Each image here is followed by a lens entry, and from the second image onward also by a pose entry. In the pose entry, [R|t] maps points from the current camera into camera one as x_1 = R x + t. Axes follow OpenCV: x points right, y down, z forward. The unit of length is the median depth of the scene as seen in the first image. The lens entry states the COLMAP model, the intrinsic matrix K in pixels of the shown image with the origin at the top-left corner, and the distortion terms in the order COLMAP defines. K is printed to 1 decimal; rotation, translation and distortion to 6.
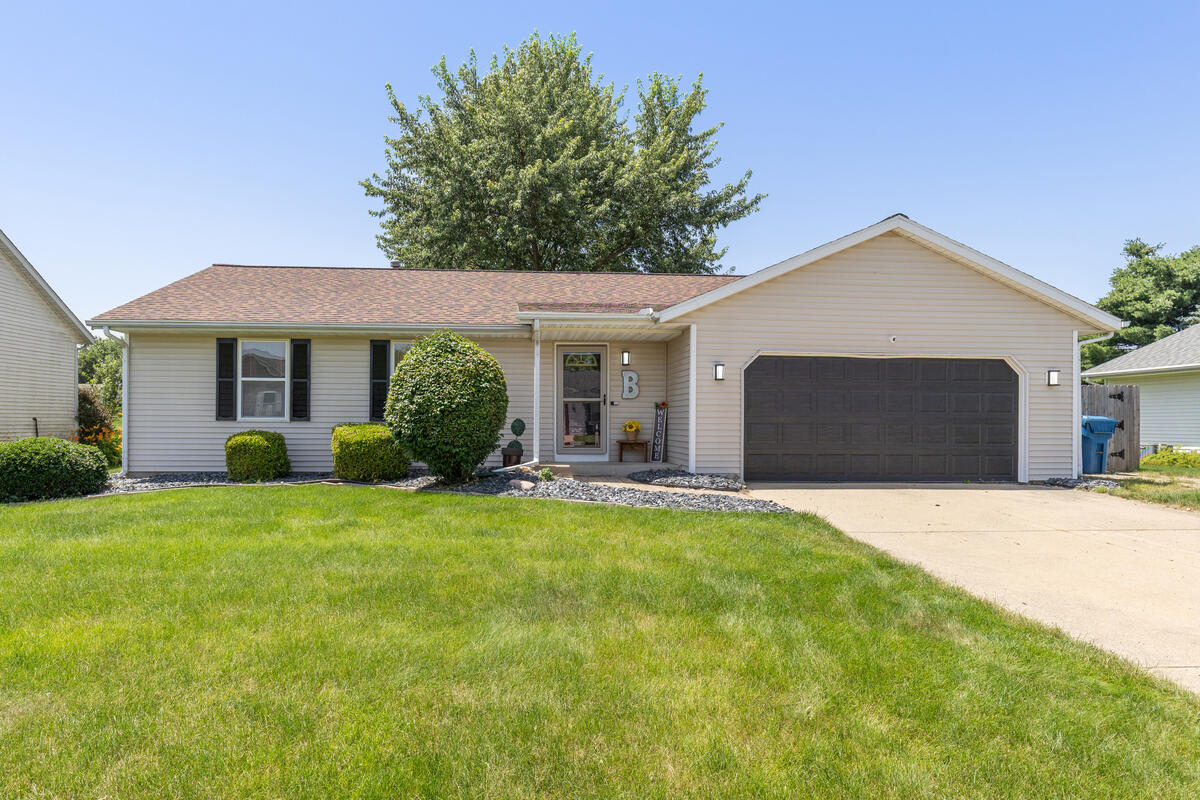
lens RADIAL K [[696.6, 0, 600.0], [0, 696.6, 425.1], [0, 0, 1]] dist [0.004129, 0.000783]
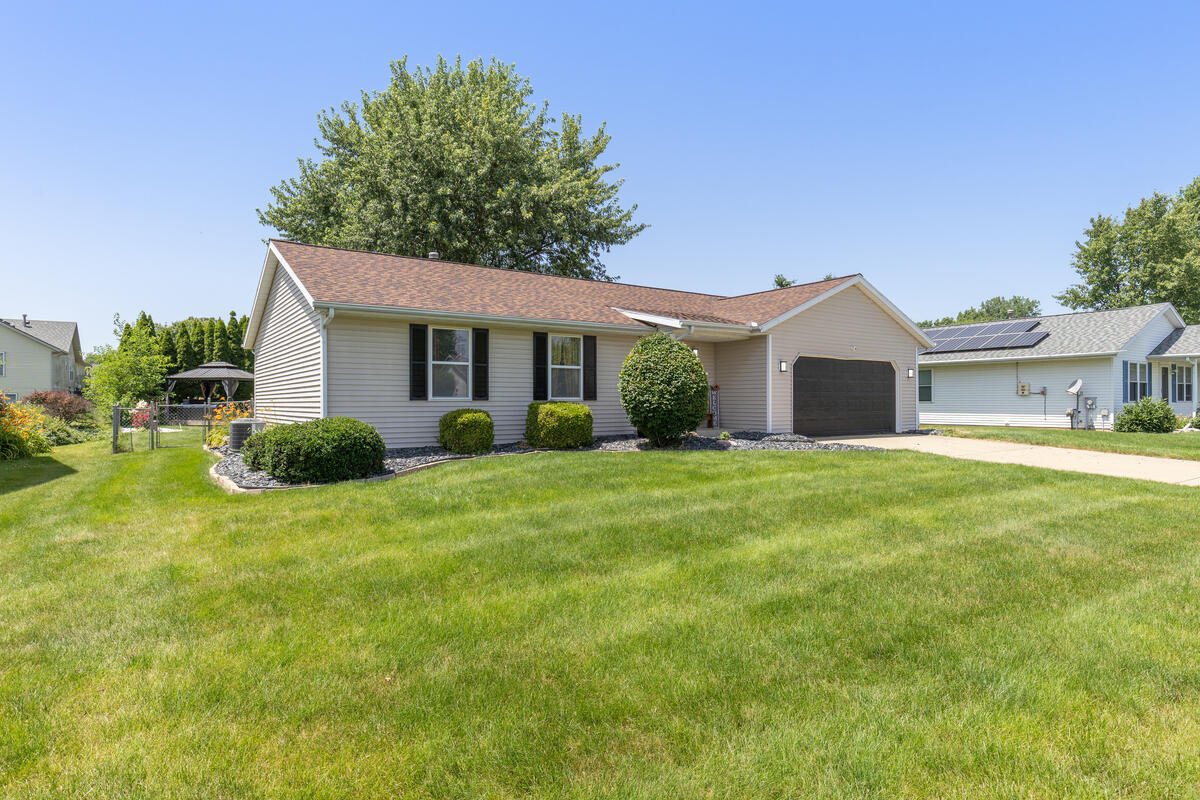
lens RADIAL K [[666.6, 0, 600.0], [0, 666.6, 400.0], [0, 0, 1]] dist [0.000903, 0.000059]
pose [[0.854331, -0.006246, 0.519692, -0.833638], [0.007195, 0.999974, 0.000189, -0.004979], [-0.519680, 0.003578, 0.854354, -0.033255]]
